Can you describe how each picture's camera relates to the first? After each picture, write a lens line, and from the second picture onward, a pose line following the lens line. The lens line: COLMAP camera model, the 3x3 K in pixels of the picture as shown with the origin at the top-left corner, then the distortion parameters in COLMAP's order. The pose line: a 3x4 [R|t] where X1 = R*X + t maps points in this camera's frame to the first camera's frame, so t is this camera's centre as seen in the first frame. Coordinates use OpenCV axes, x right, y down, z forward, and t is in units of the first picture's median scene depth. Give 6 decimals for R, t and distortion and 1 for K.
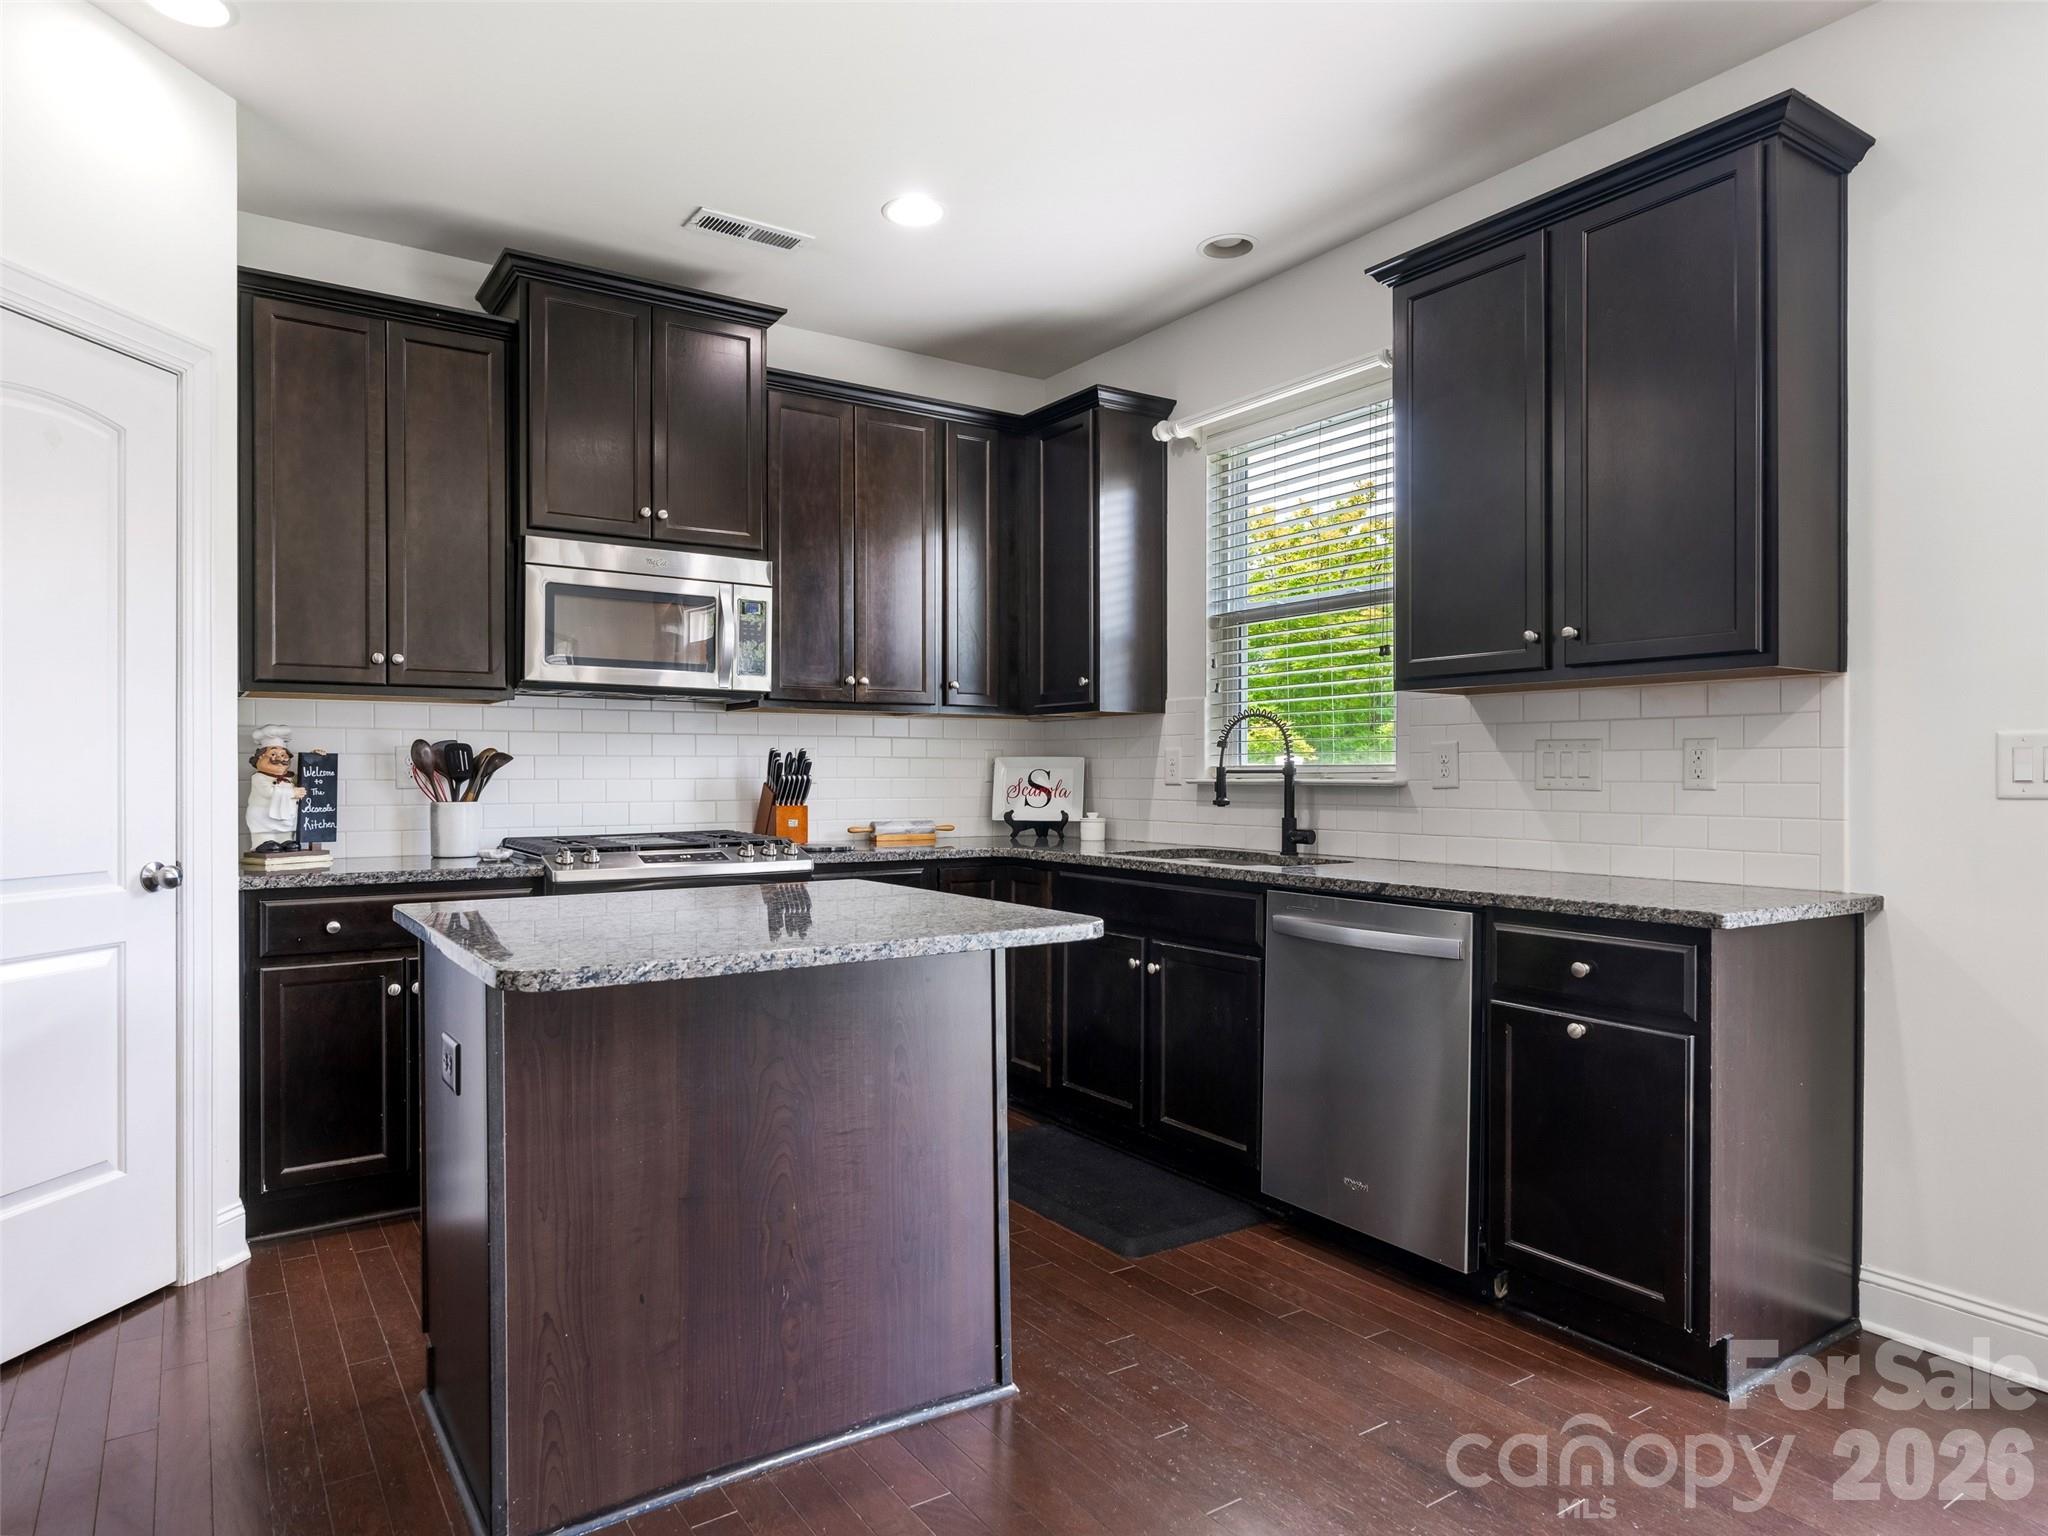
lens RADIAL K [[1214.8, 0, 1019.5], [0, 1214.8, 786.8], [0, 0, 1]] dist [-0.011941, 0.005047]
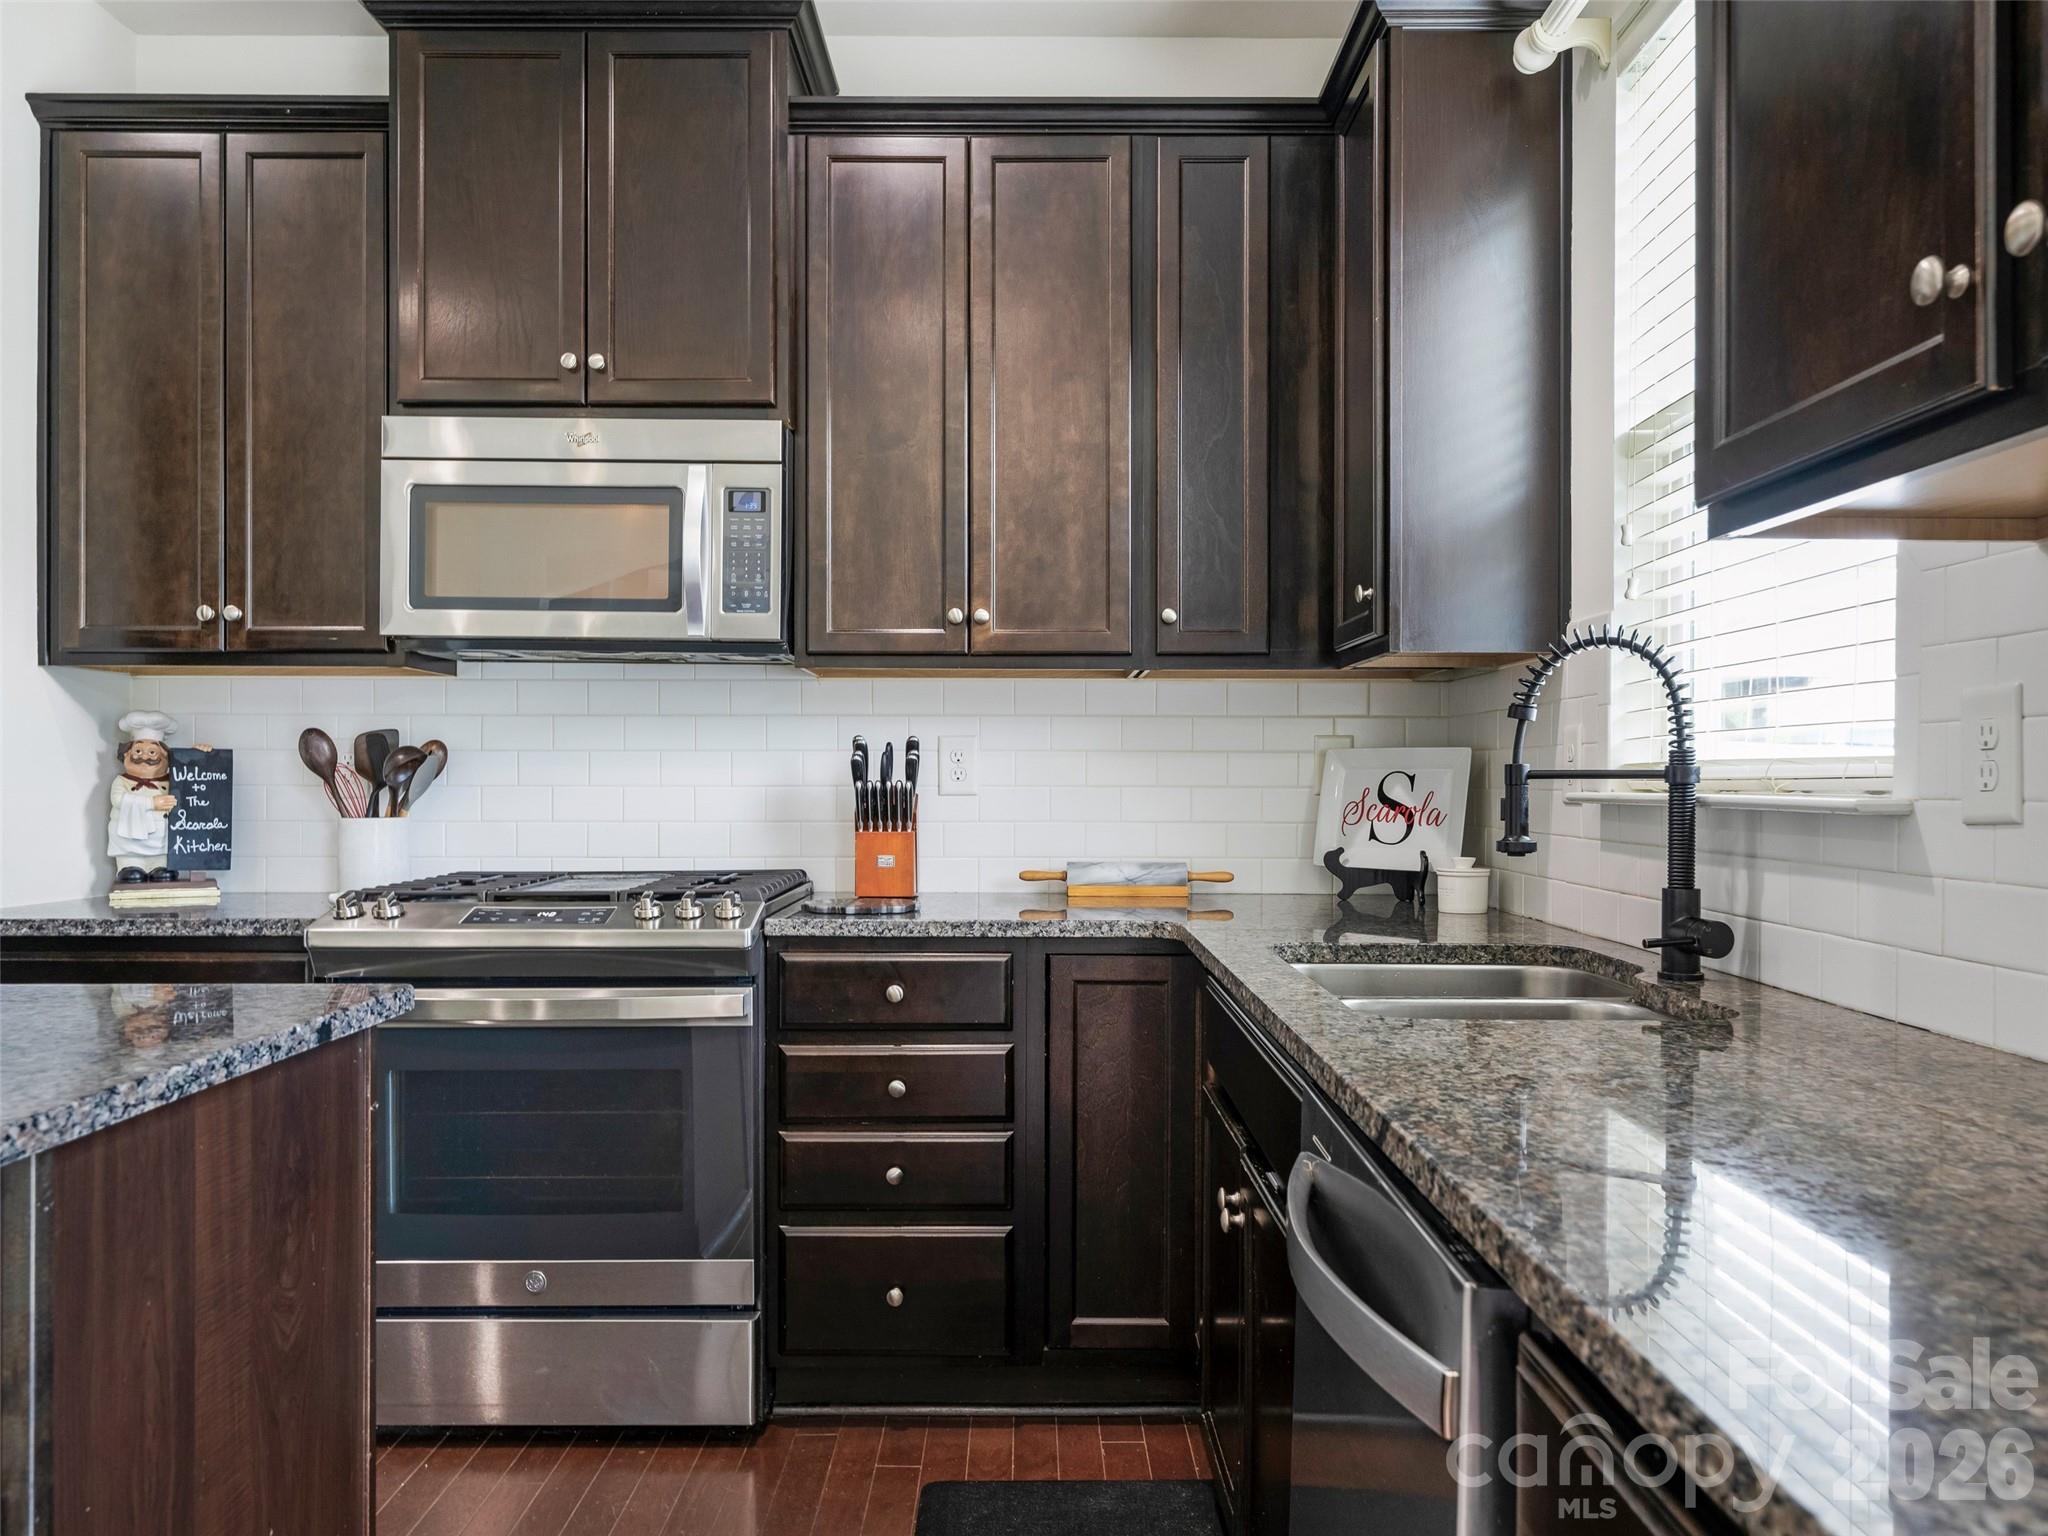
lens RADIAL K [[1562.5, 0, 1057.7], [0, 1562.5, 779.1], [0, 0, 1]] dist [-0.010817, 0.004911]
pose [[0.836350, 0.002212, -0.548192, 0.349709], [-0.008014, 0.999934, -0.008192, -0.005531], [0.548138, 0.011245, 0.836313, 0.471252]]
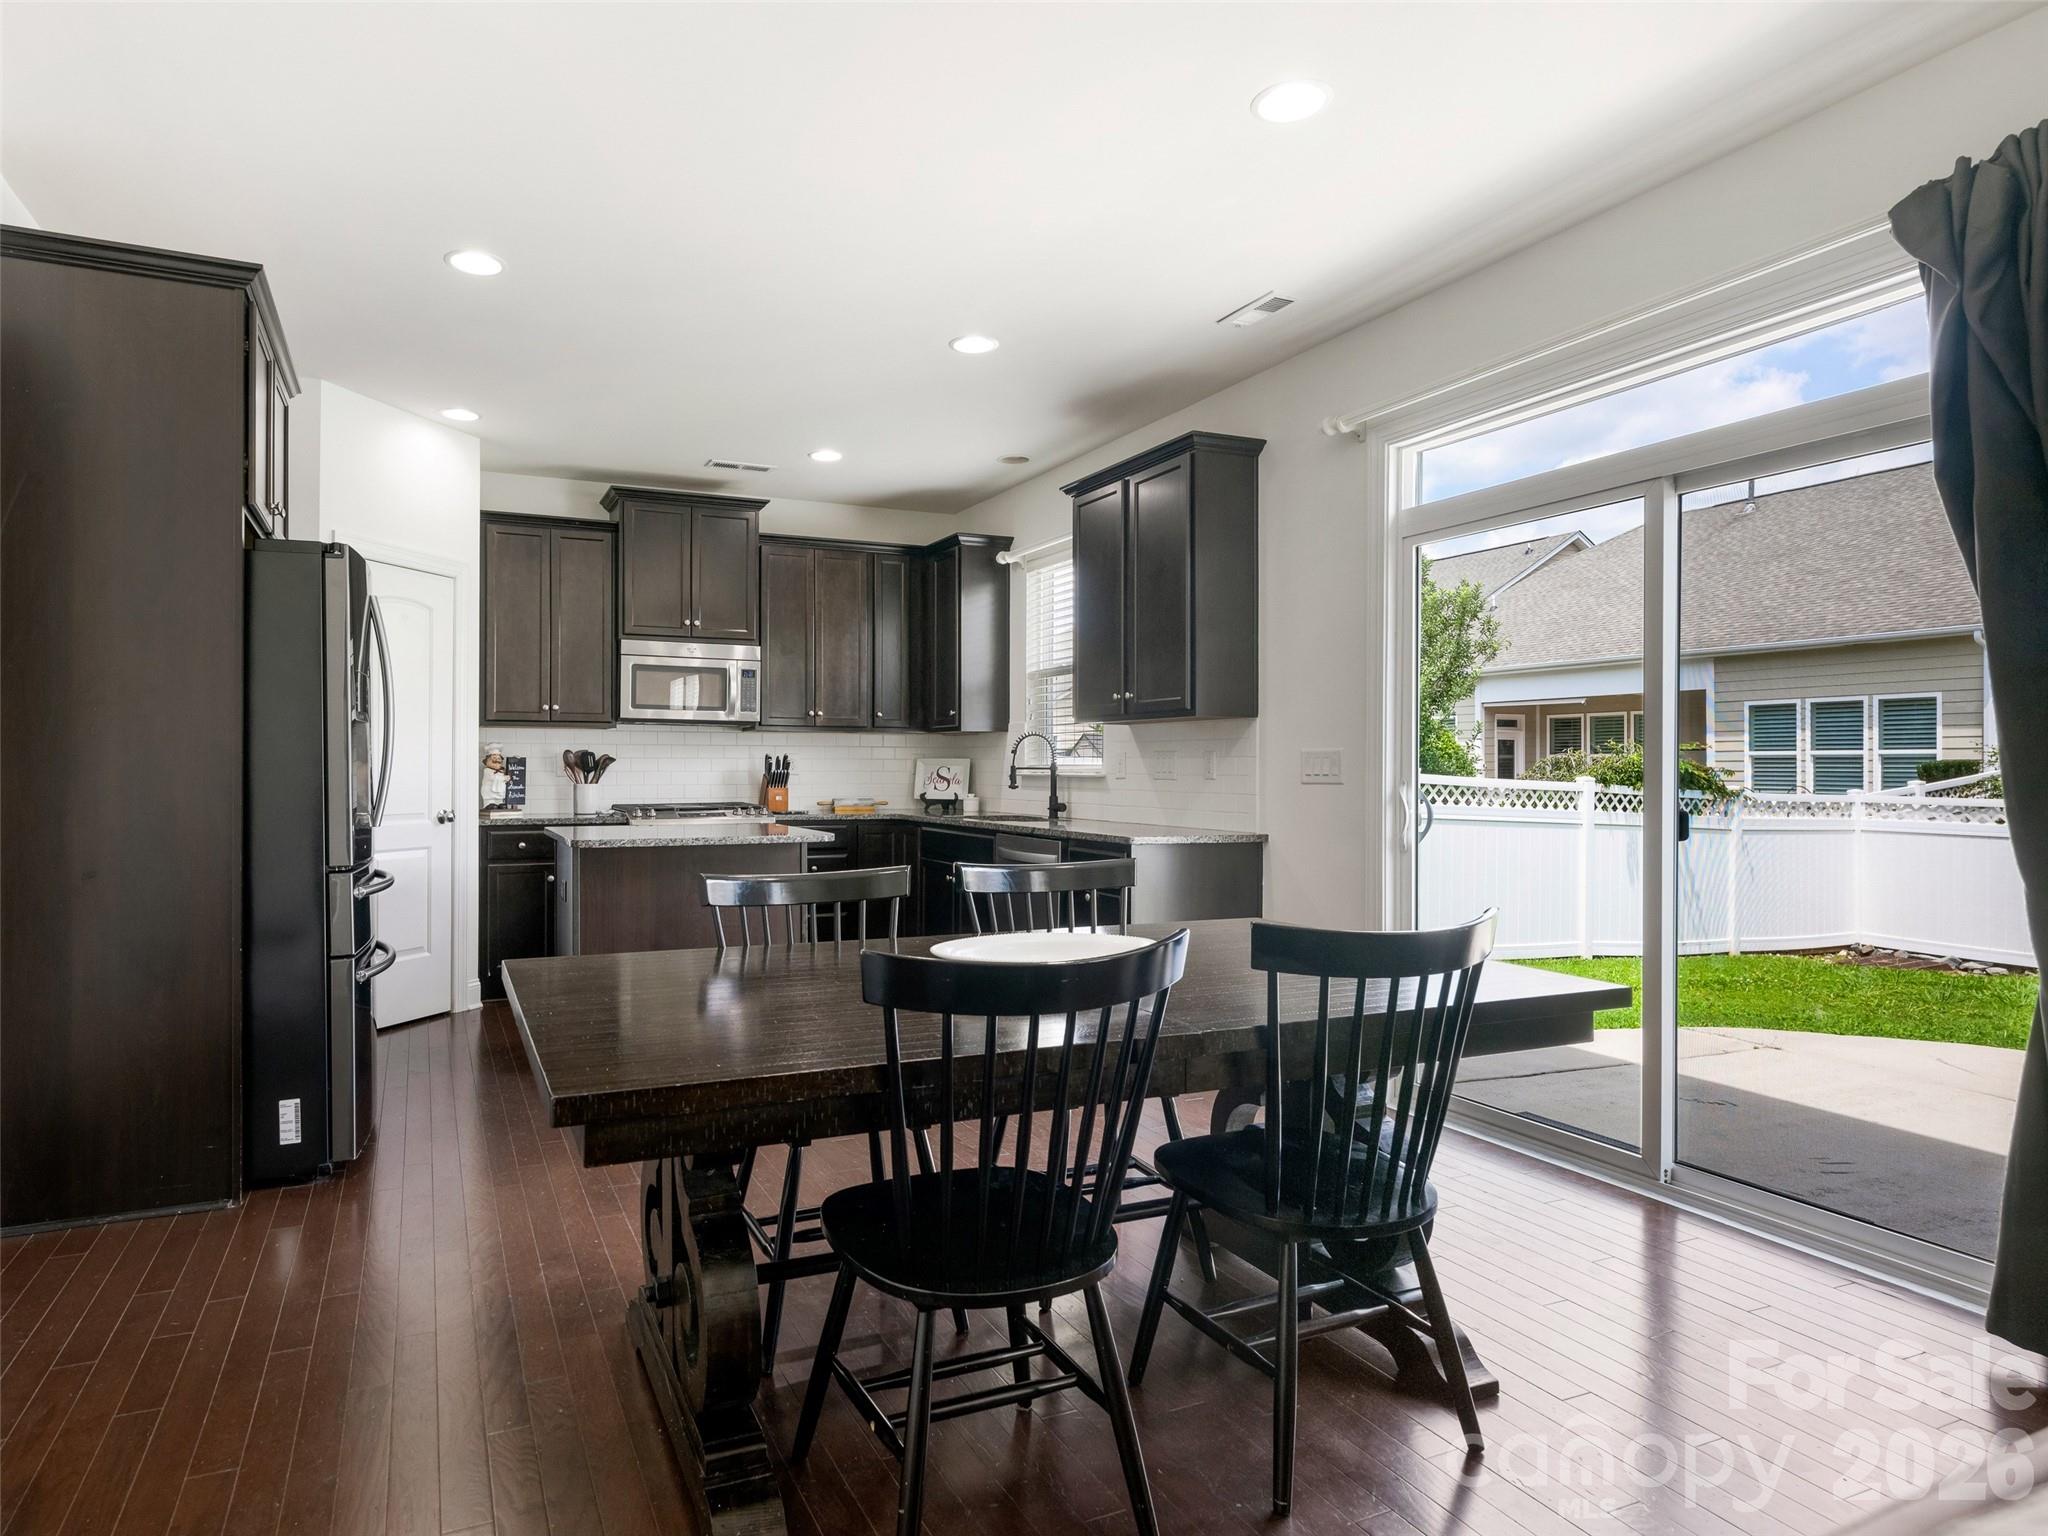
lens RADIAL K [[1140.8, 0, 964.0], [0, 1140.8, 774.3], [0, 0, 1]] dist [-0.012698, -0.001302]
pose [[0.987799, 0.003285, -0.155699, 0.361693], [-0.004241, 0.999974, -0.005806, 0.005580], [0.155676, 0.006395, 0.987787, -0.602946]]
